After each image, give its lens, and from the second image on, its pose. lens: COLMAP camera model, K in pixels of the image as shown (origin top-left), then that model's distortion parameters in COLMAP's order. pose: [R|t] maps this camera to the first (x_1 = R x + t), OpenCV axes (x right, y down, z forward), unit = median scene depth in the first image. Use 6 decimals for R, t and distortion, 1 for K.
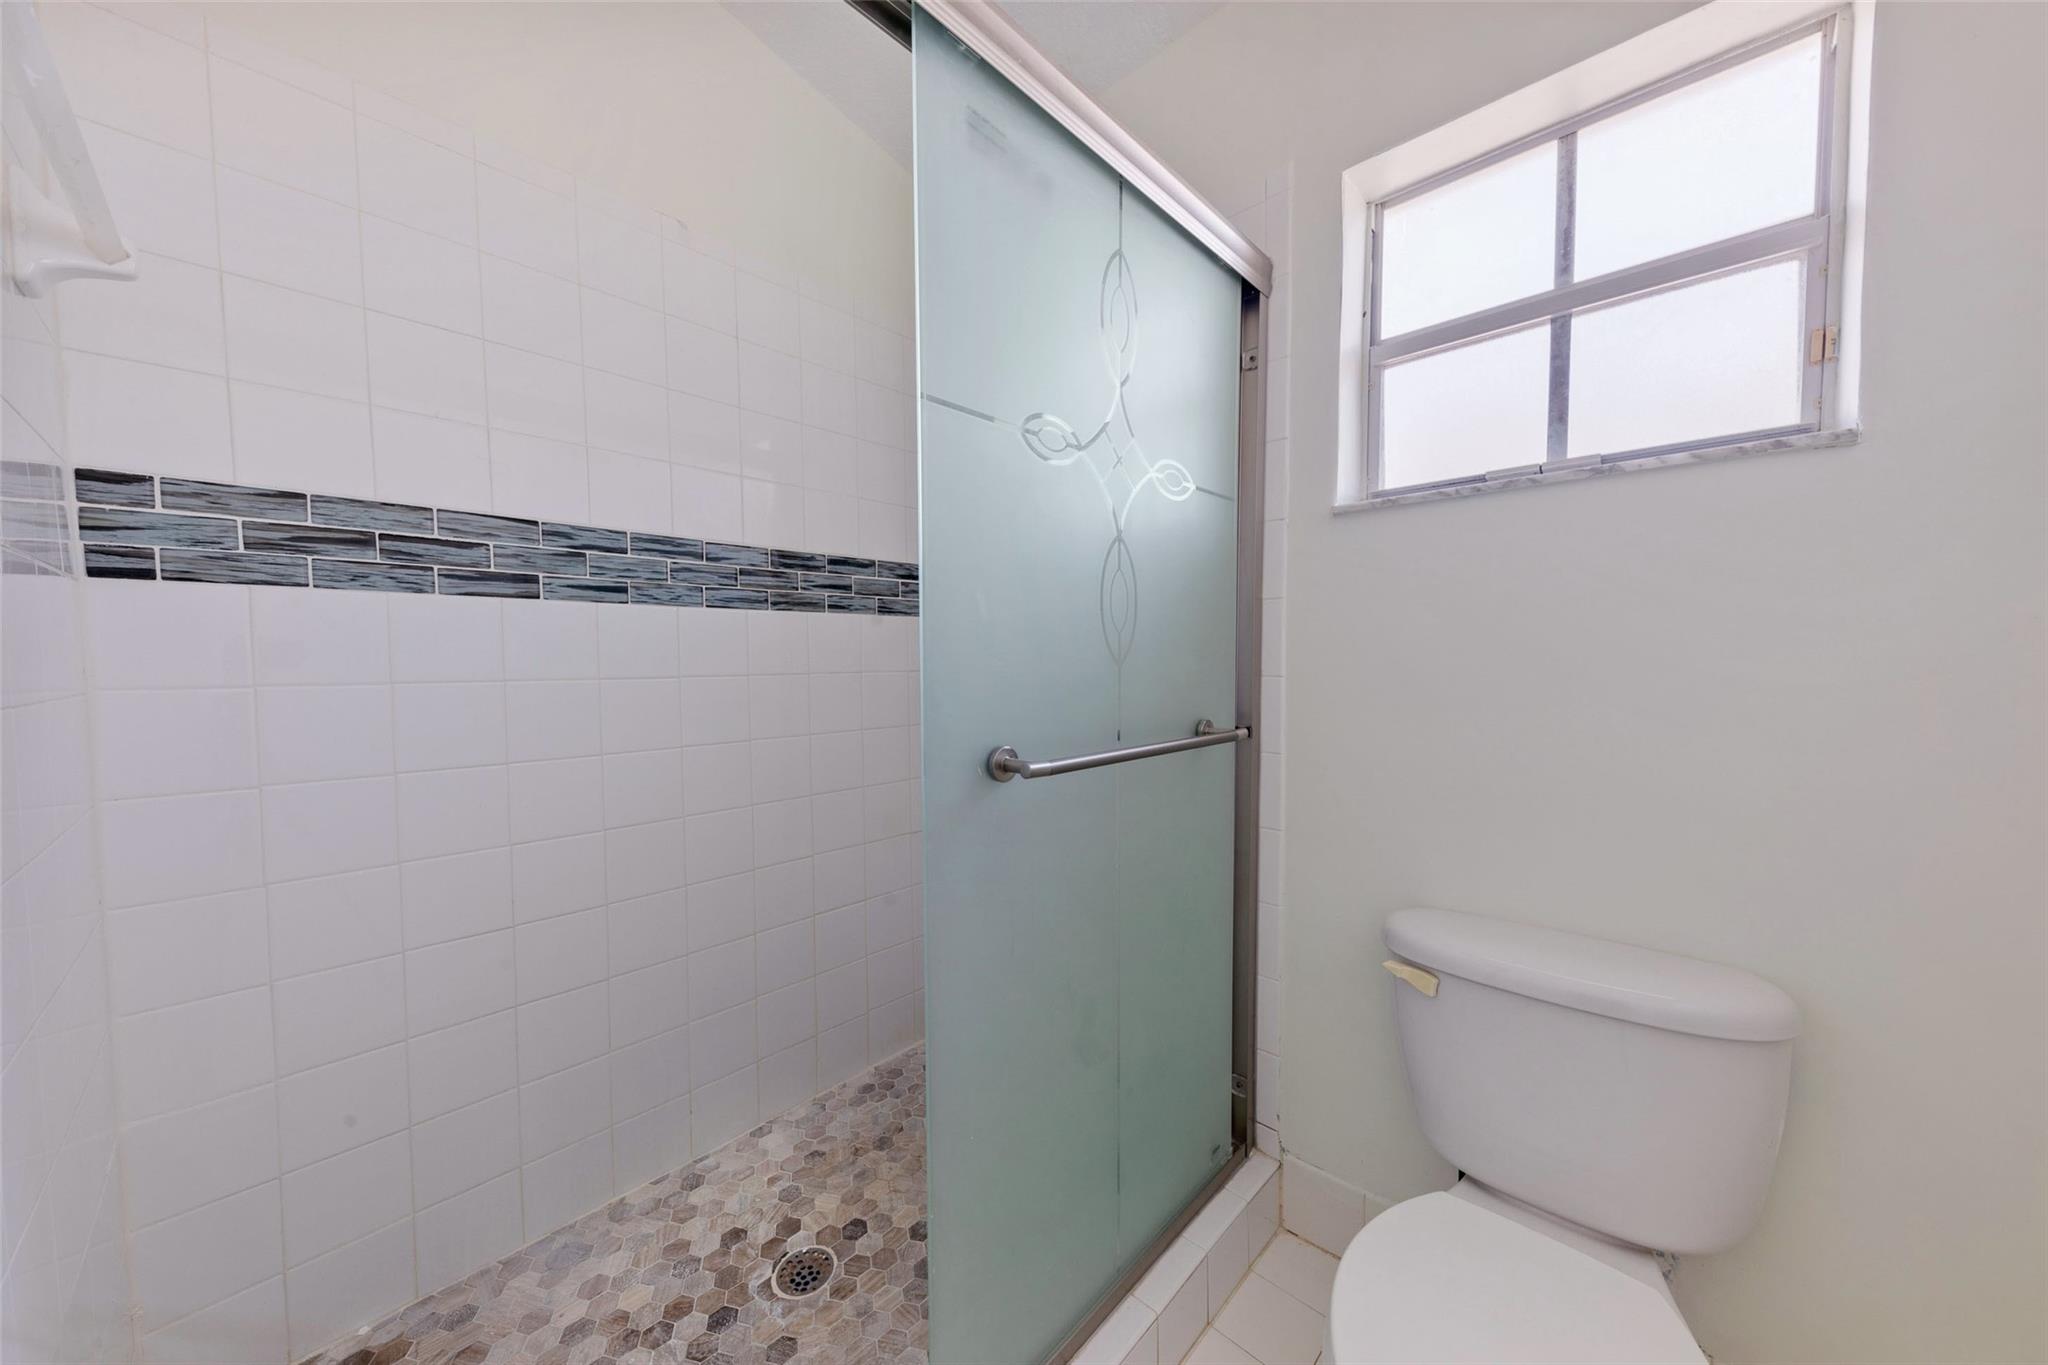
lens RADIAL K [[703.4, 0, 1017.1], [0, 703.4, 689.0], [0, 0, 1]] dist [0.001017, -0.000077]
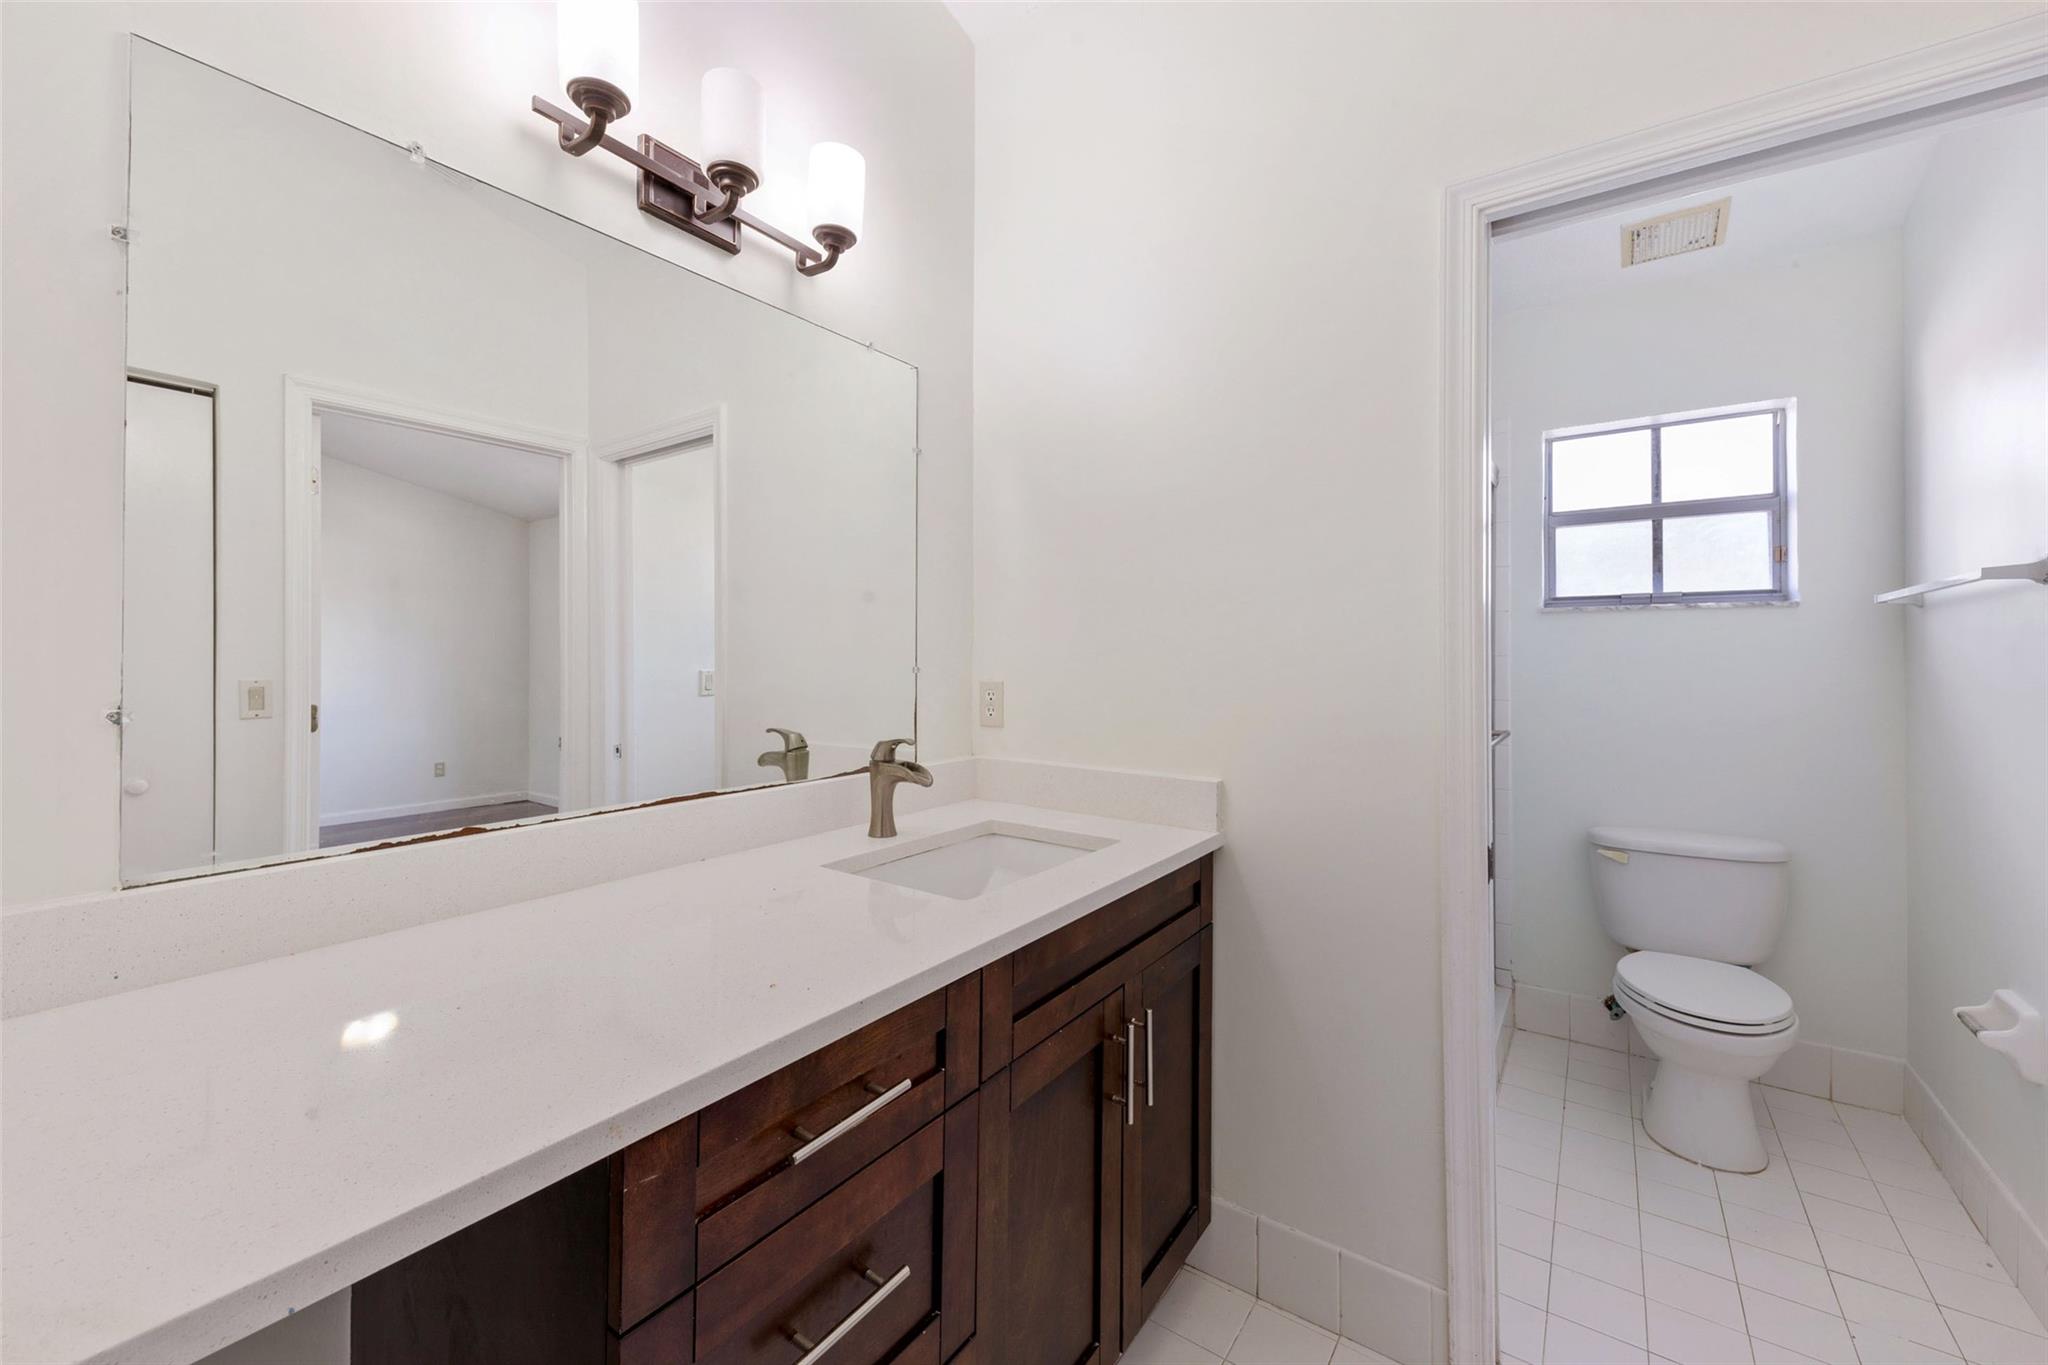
lens RADIAL K [[801.8, 0, 1027.2], [0, 801.8, 666.4], [0, 0, 1]] dist [0.003166, 0.000100]
pose [[0.991271, 0.016136, 0.130849, -1.250396], [-0.008243, 0.998126, -0.060638, 0.030367], [-0.131582, 0.059030, 0.989546, -0.957641]]
